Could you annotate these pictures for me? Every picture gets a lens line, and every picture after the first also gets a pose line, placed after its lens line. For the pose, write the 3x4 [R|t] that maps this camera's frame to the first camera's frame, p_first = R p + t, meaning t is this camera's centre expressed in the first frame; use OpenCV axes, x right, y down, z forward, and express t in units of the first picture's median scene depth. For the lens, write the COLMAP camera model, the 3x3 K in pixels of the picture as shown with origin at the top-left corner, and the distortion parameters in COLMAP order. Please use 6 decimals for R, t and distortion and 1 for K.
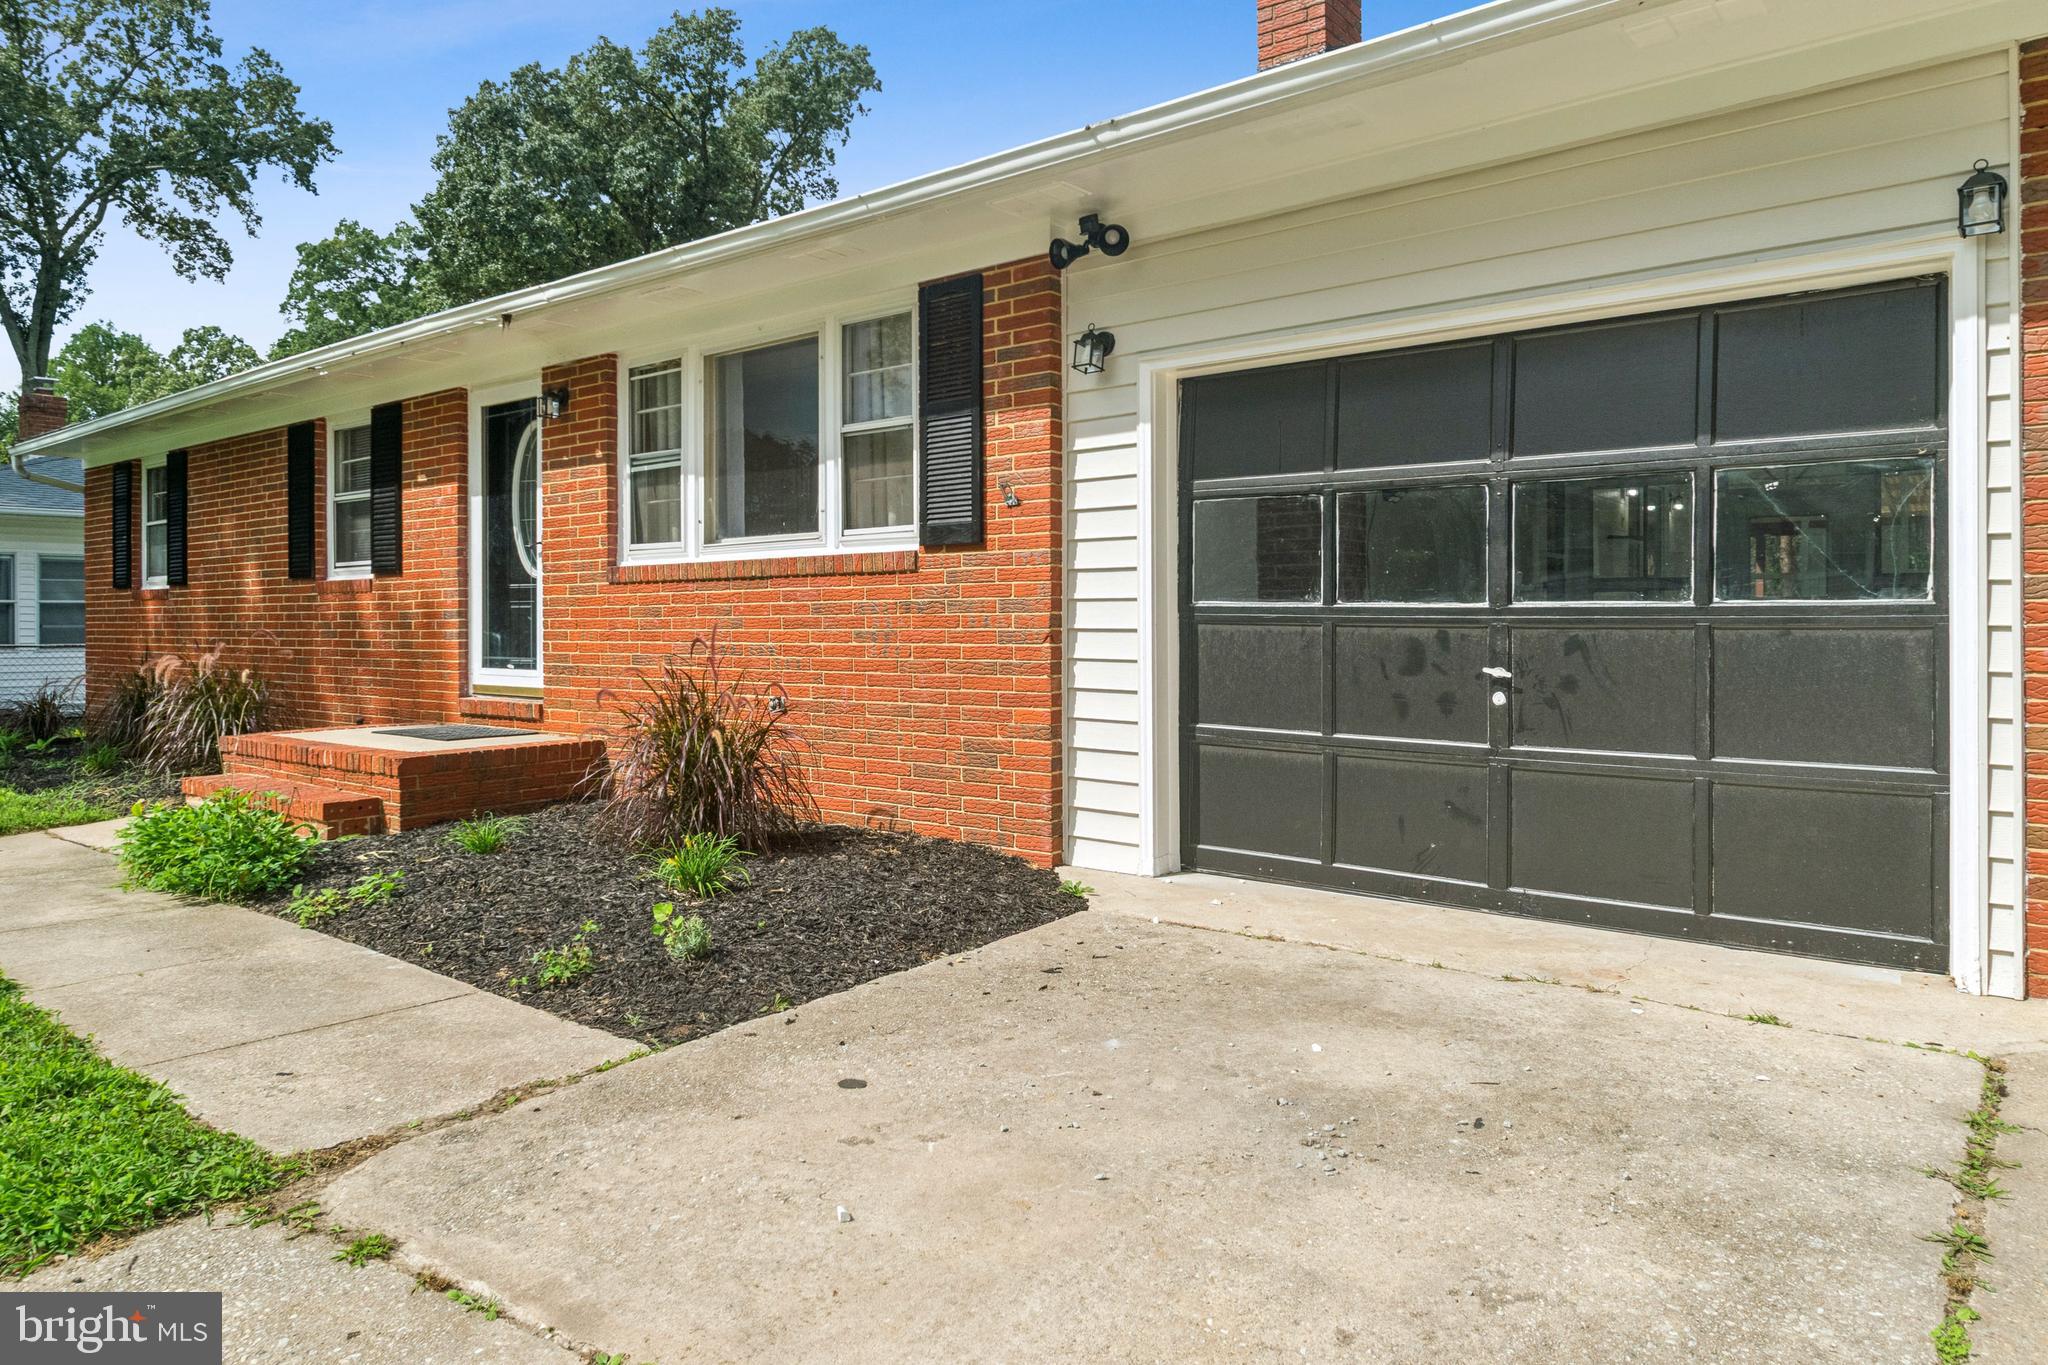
lens RADIAL K [[1313.8, 0, 1019.6], [0, 1313.8, 626.0], [0, 0, 1]] dist [-0.002279, -0.001547]
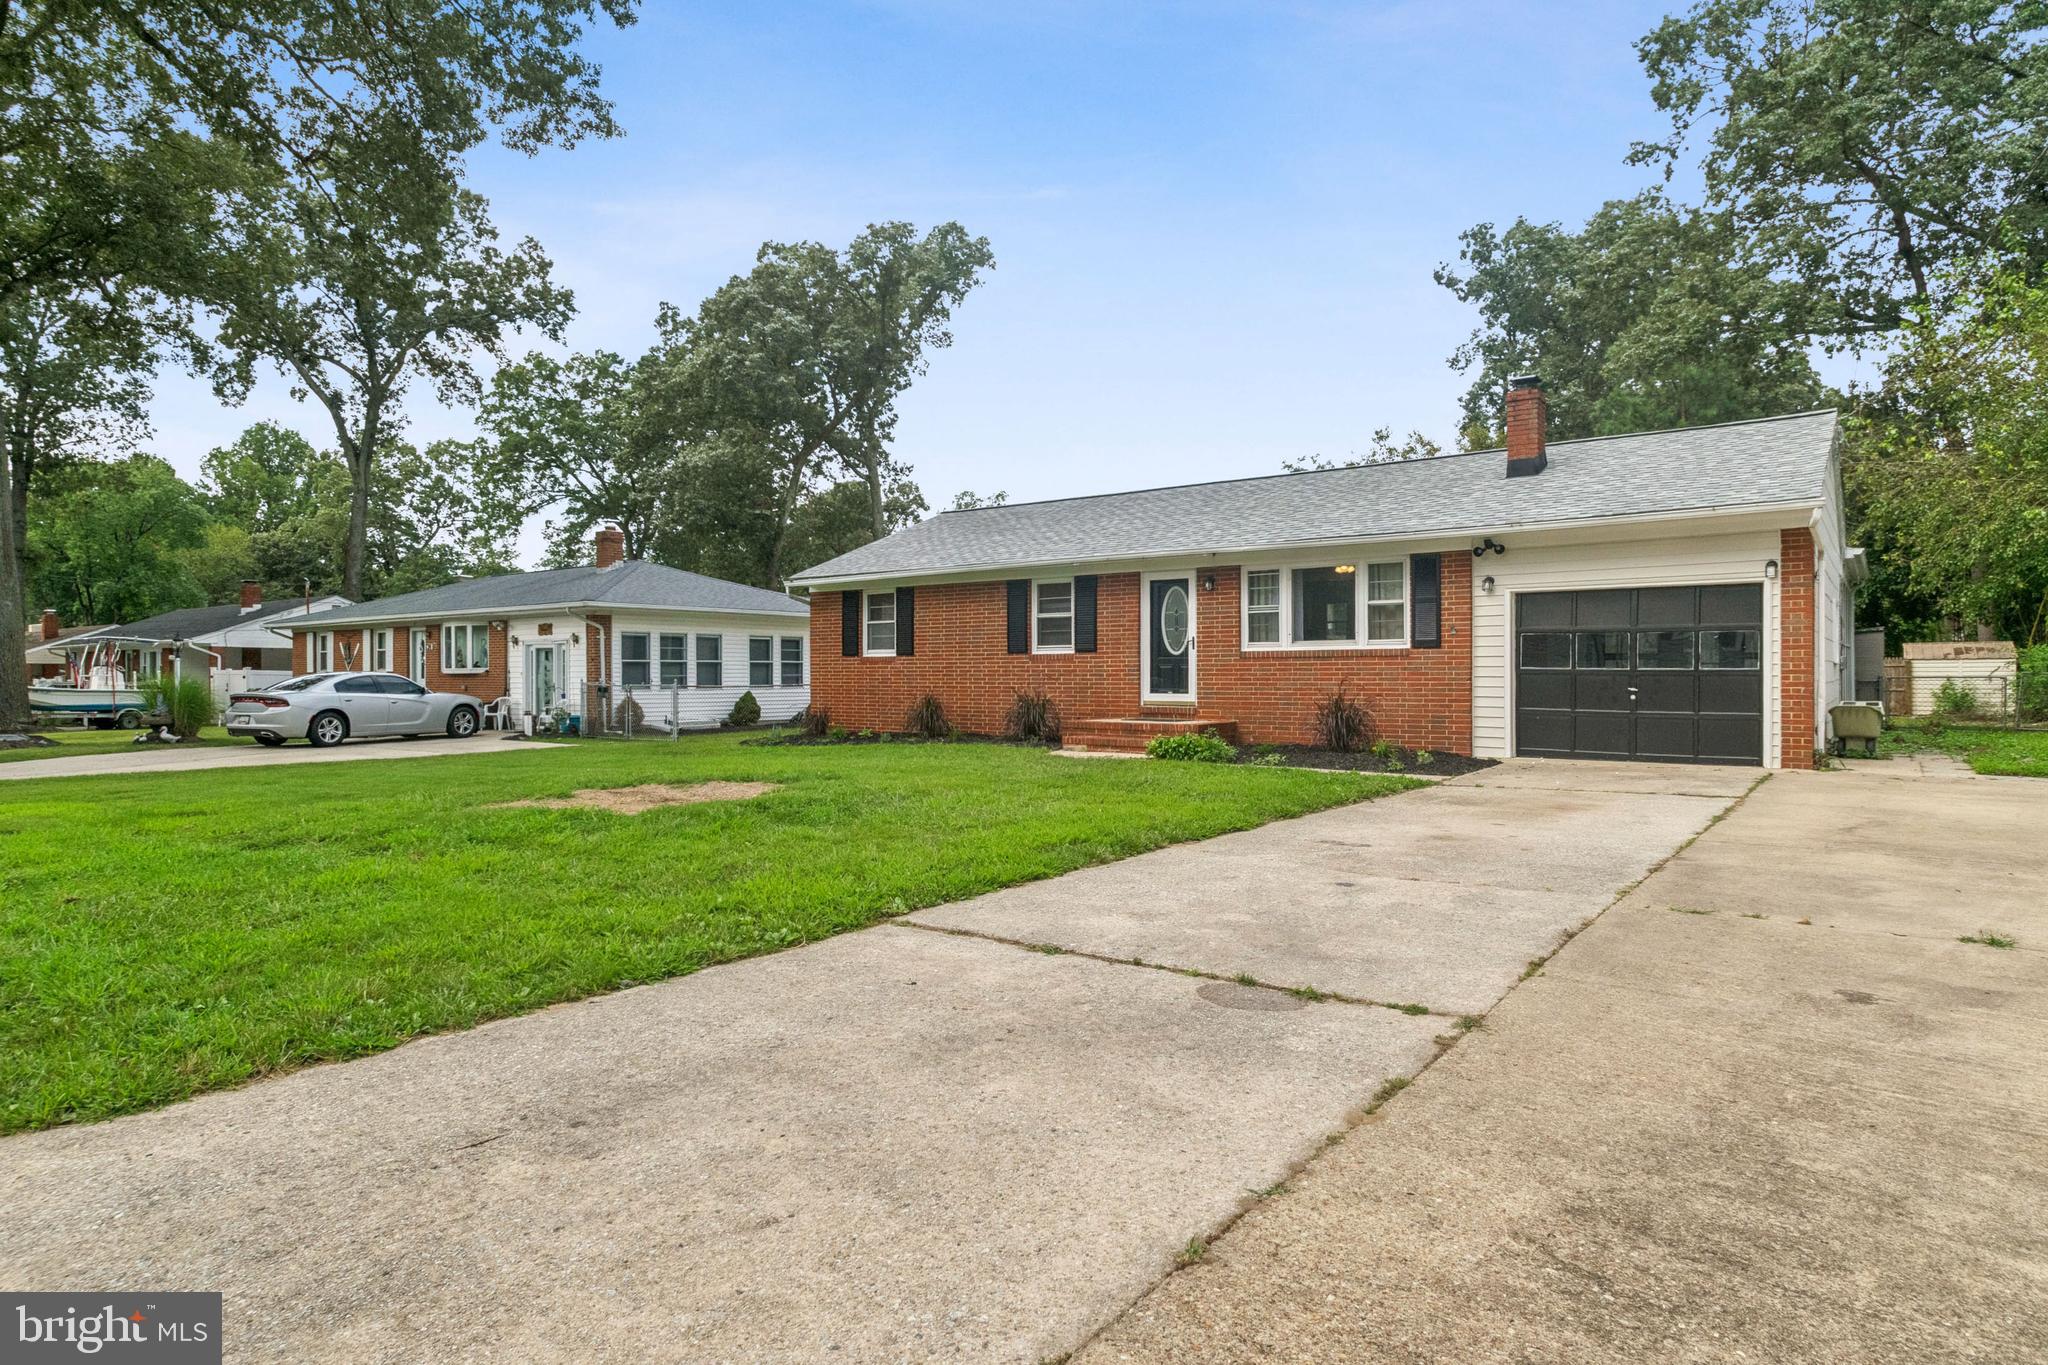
lens RADIAL K [[1159.4, 0, 1024.0], [0, 1159.4, 682.5], [0, 0, 1]] dist [-0.002685, 0.000212]
pose [[0.999615, 0.000941, 0.027737, -0.786129], [-0.001068, 0.999989, 0.004589, 0.004387], [-0.027733, -0.004617, 0.999605, -1.182814]]
